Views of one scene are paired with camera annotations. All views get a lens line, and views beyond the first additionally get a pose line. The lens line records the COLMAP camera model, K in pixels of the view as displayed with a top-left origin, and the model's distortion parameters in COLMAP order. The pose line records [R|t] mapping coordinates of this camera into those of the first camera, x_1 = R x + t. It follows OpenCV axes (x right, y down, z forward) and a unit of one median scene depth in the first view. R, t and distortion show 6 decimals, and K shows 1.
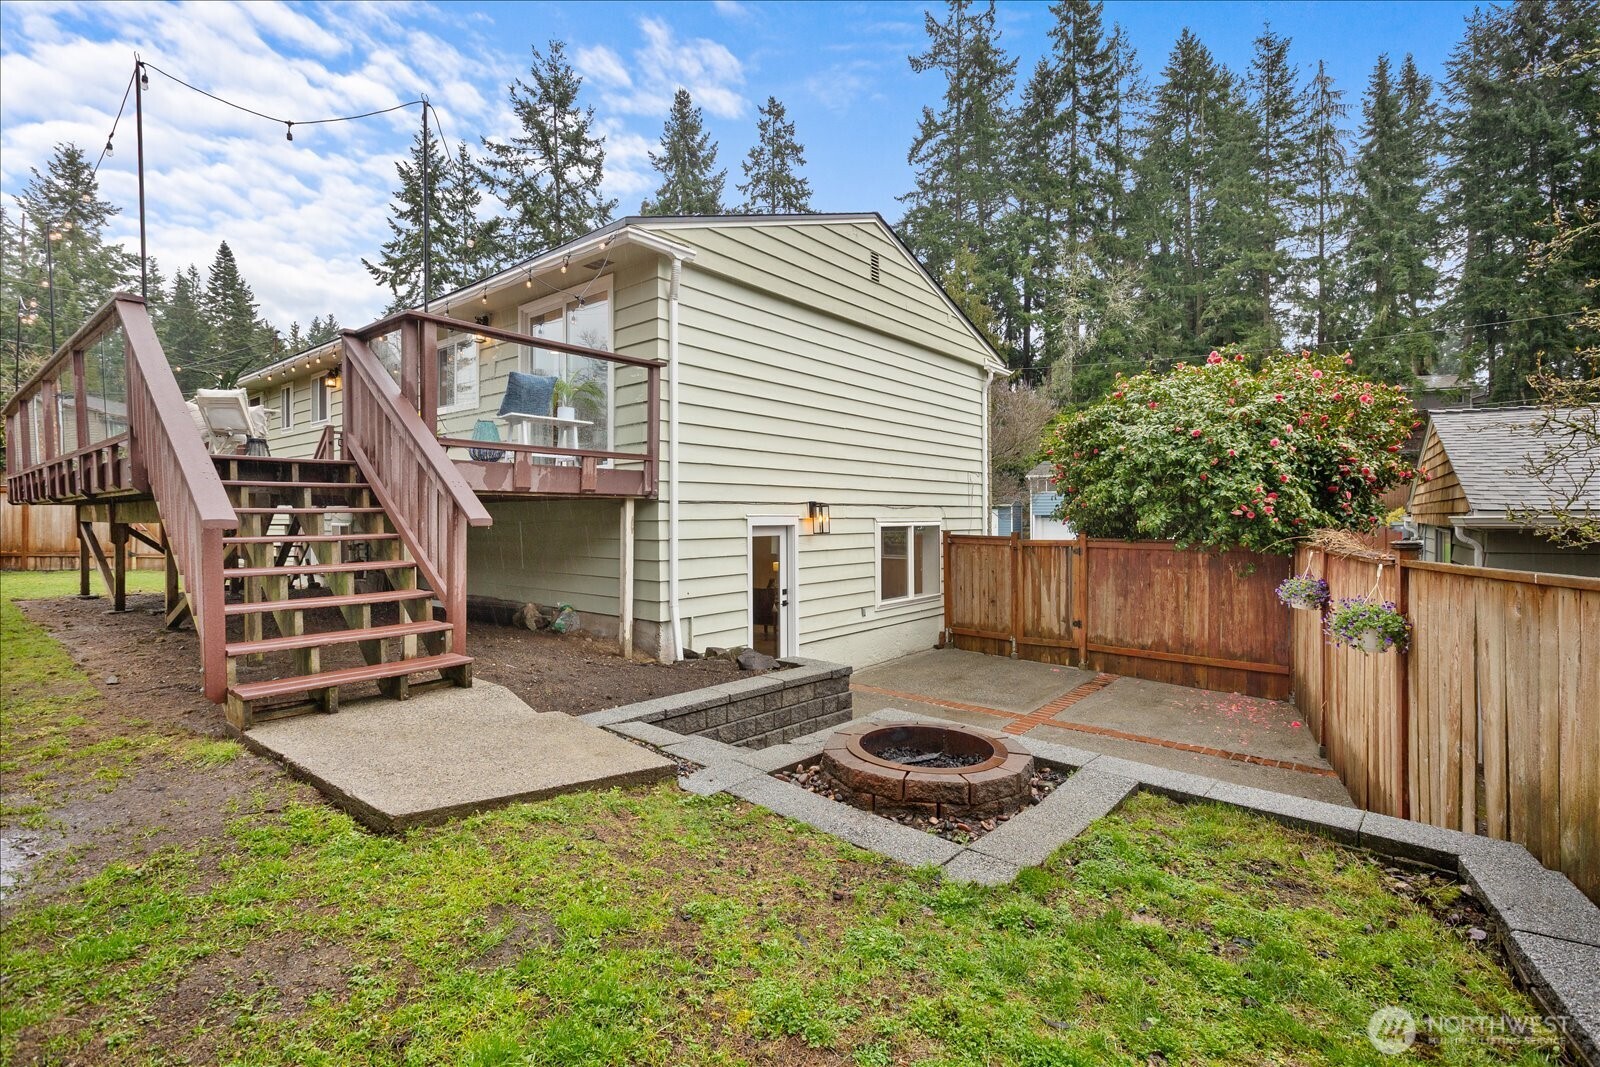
lens RADIAL K [[737.0, 0, 800.0], [0, 737.0, 522.9], [0, 0, 1]] dist [-0.005130, -0.000498]
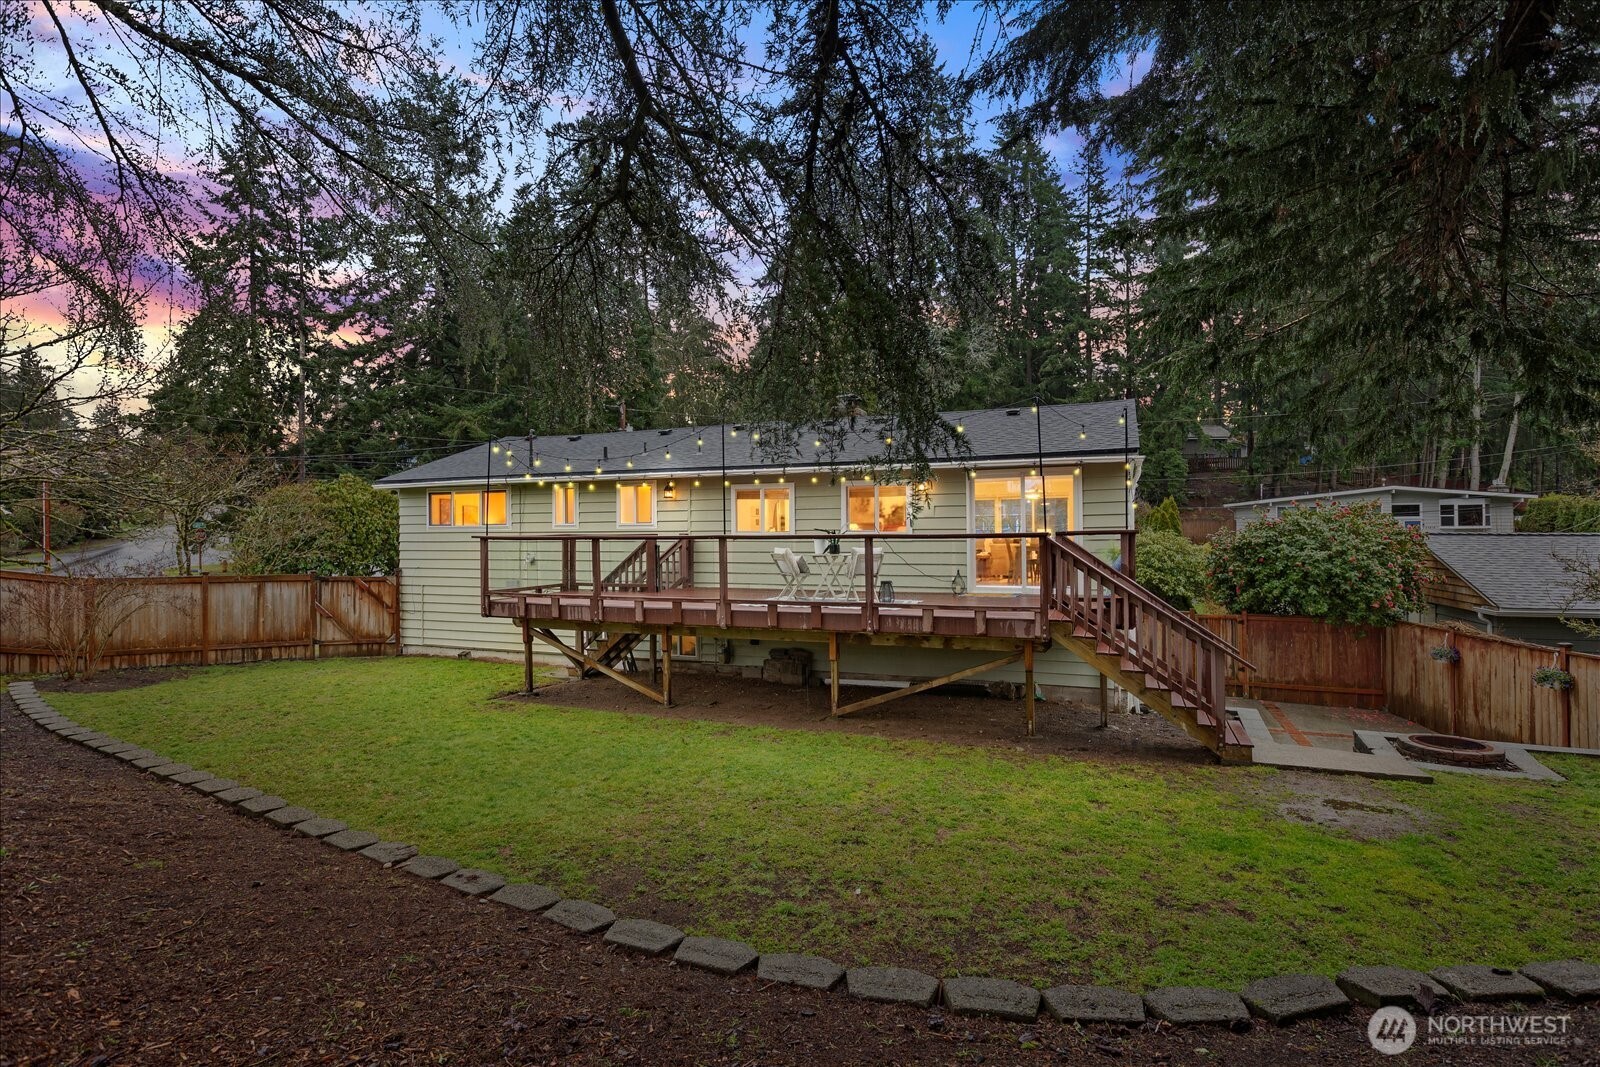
lens RADIAL K [[793.0, 0, 801.2], [0, 793.0, 534.3], [0, 0, 1]] dist [-0.015917, -0.000092]
pose [[0.955772, -0.006858, 0.294030, -0.168846], [0.008813, 0.999947, -0.005323, -0.024809], [-0.293977, 0.007679, 0.955781, -0.052592]]
